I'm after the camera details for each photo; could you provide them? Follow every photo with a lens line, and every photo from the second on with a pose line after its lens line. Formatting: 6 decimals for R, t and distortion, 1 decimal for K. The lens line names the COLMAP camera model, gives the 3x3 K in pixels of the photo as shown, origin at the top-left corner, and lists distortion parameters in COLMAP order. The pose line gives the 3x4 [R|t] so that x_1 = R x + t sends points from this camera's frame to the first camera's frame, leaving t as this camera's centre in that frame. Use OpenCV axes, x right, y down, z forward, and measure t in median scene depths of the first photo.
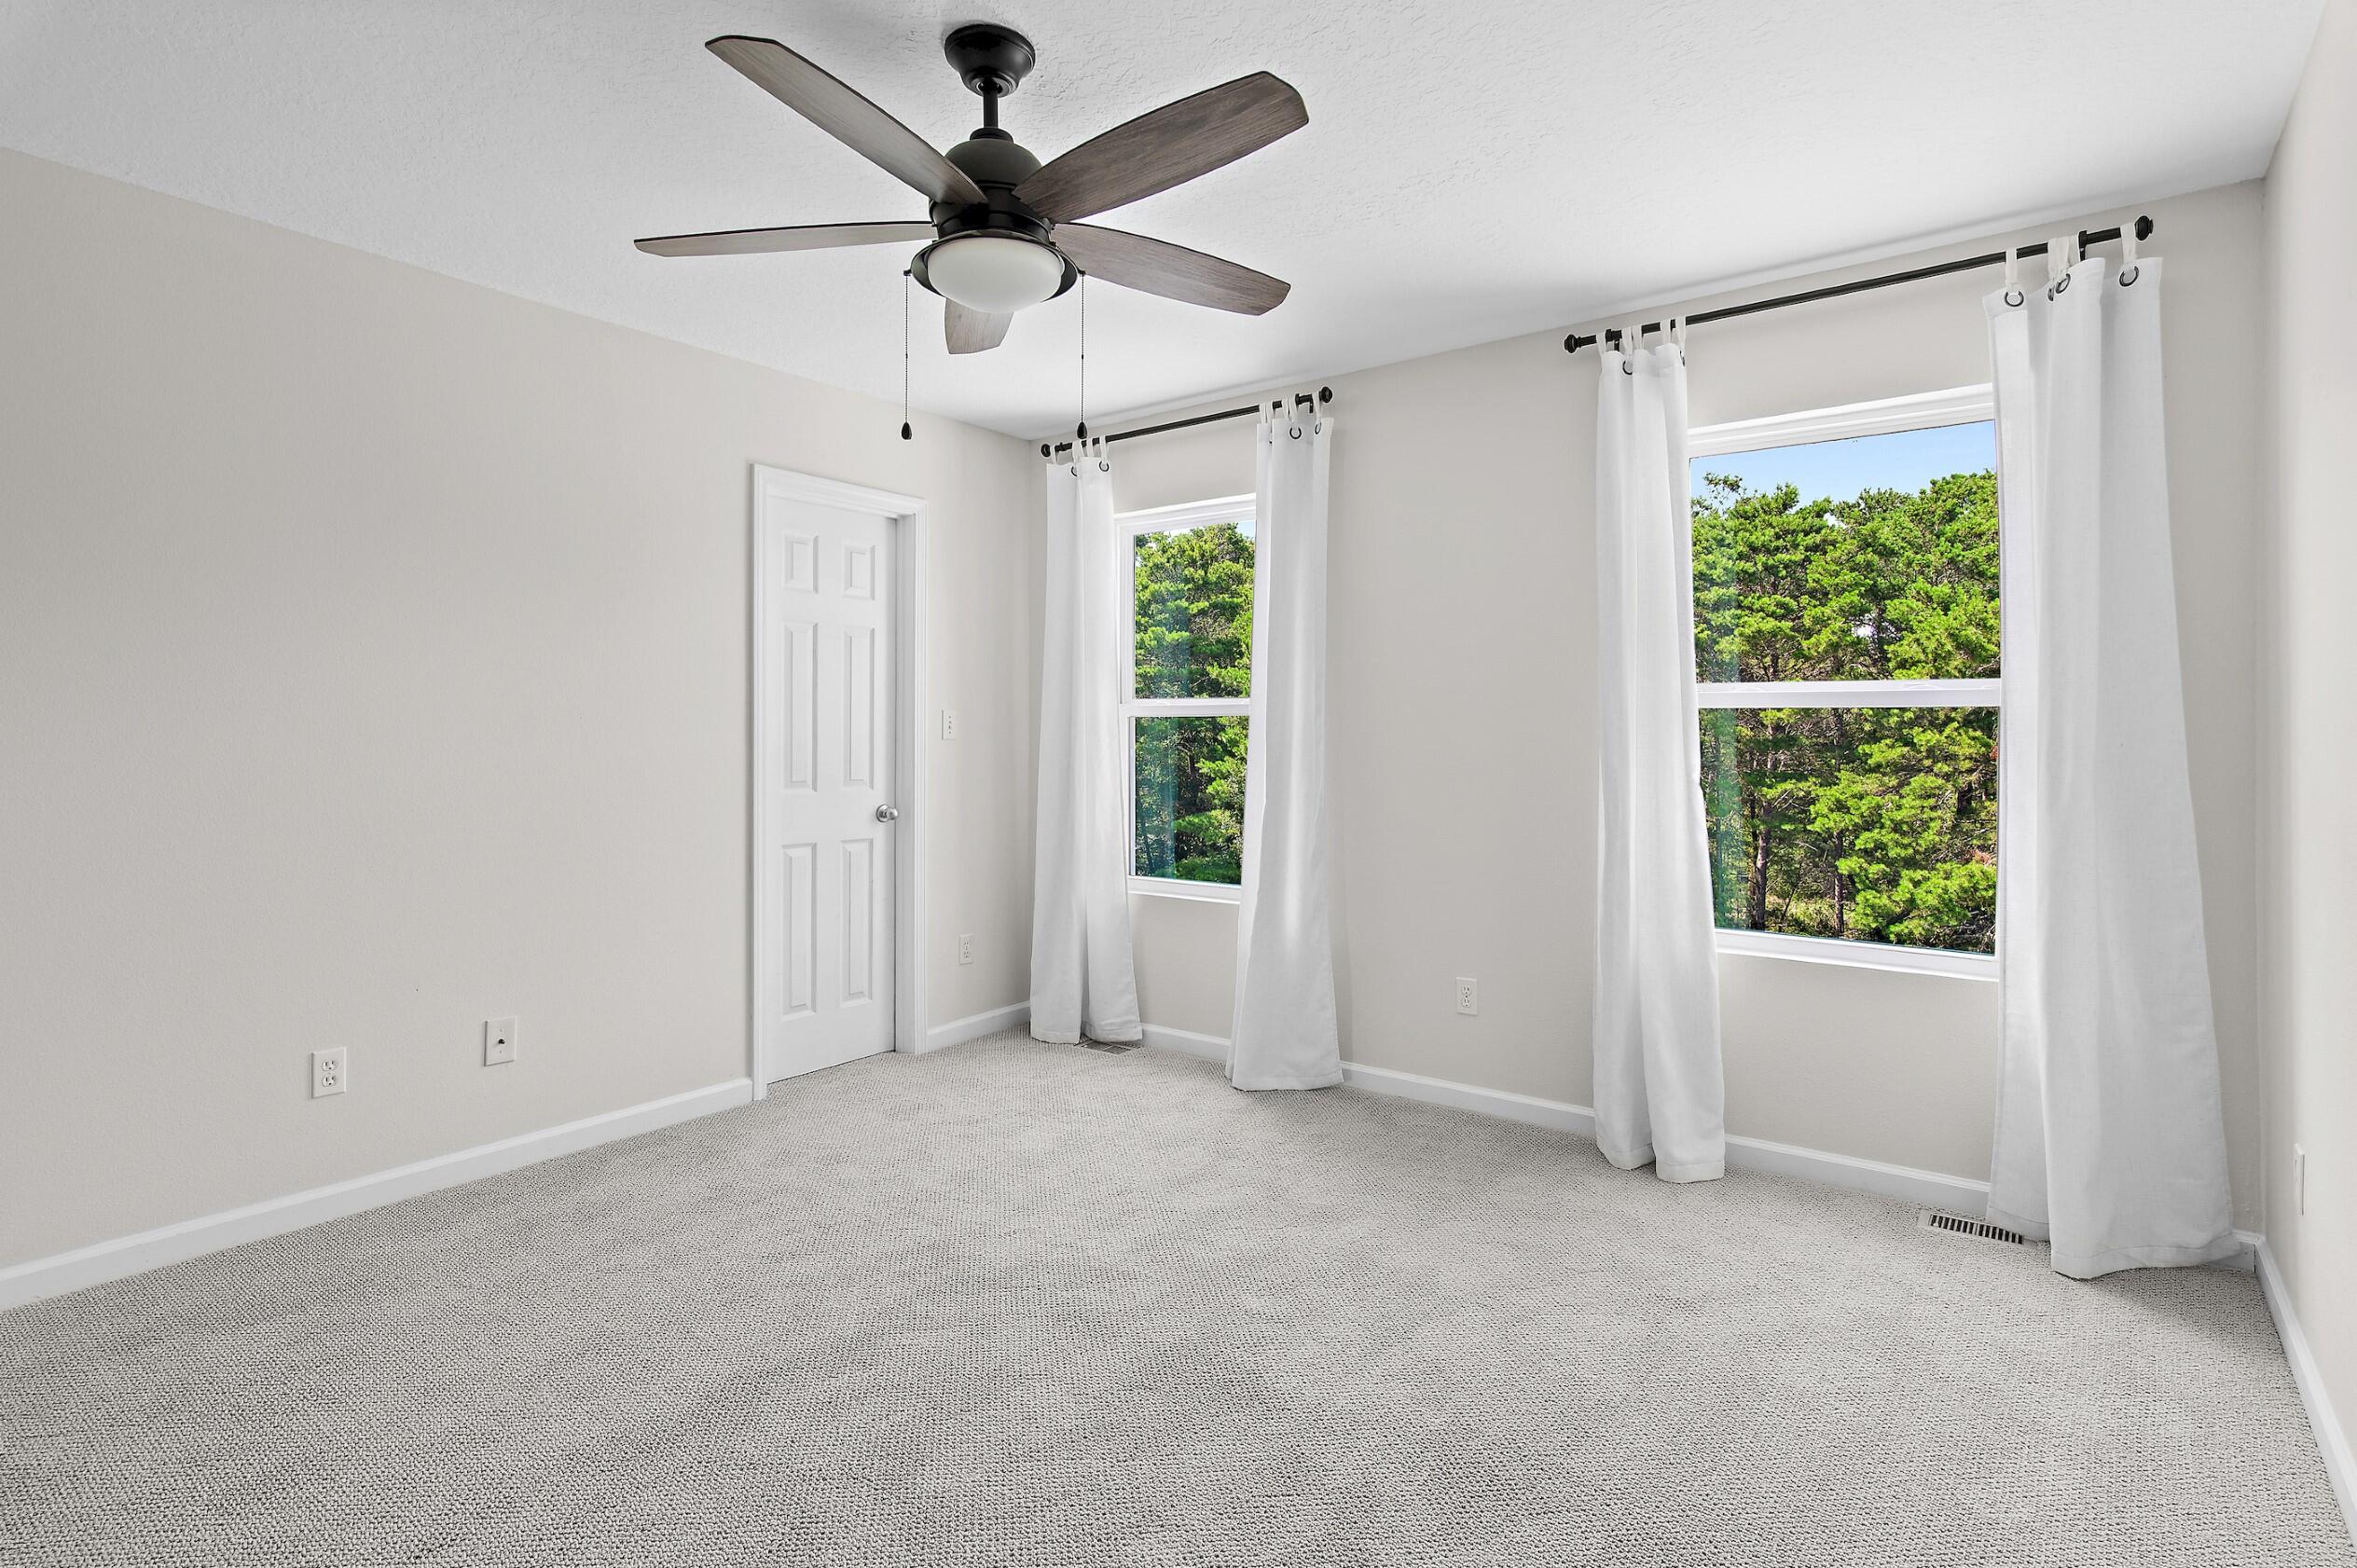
lens RADIAL K [[1136.5, 0, 1184.8], [0, 1136.5, 733.1], [0, 0, 1]] dist [0.015529, -0.014271]
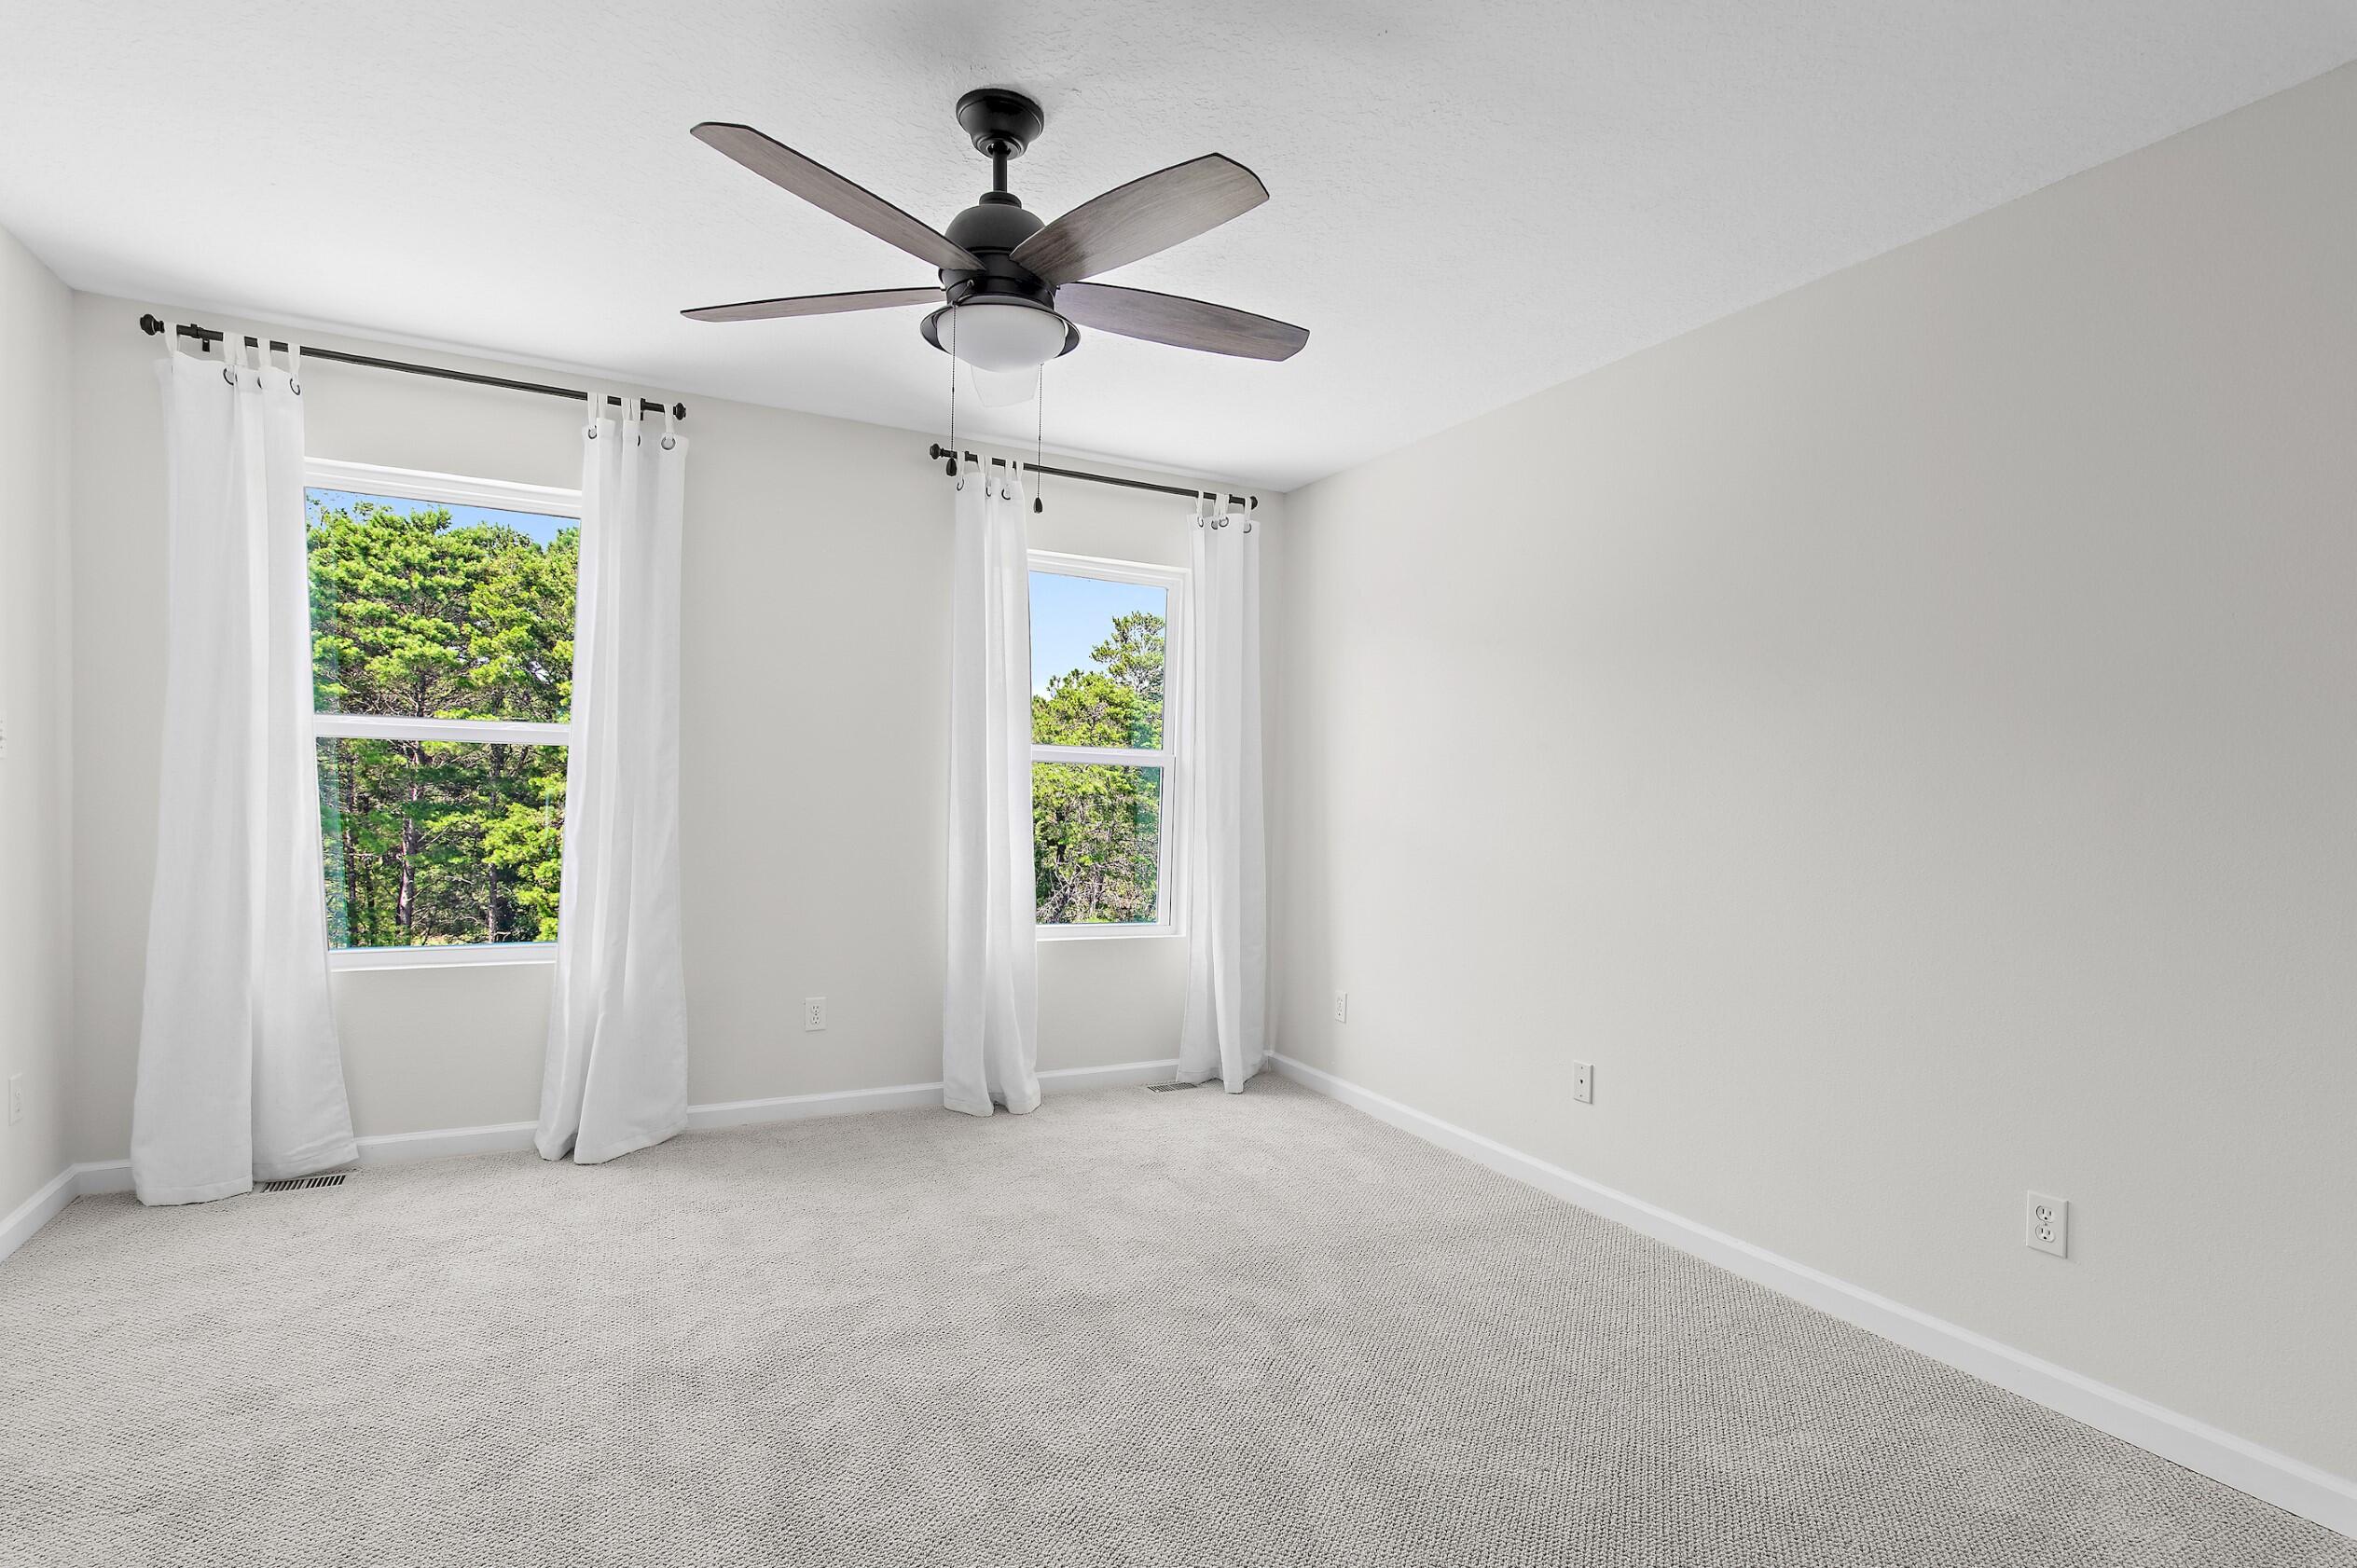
lens RADIAL K [[1145.2, 0, 1162.5], [0, 1145.2, 800.5], [0, 0, 1]] dist [0.000802, 0.000002]
pose [[0.452737, 0.001923, 0.891642, -0.450937], [-0.029787, 0.999472, 0.012969, 0.002084], [-0.891146, -0.032431, 0.452555, 0.165429]]
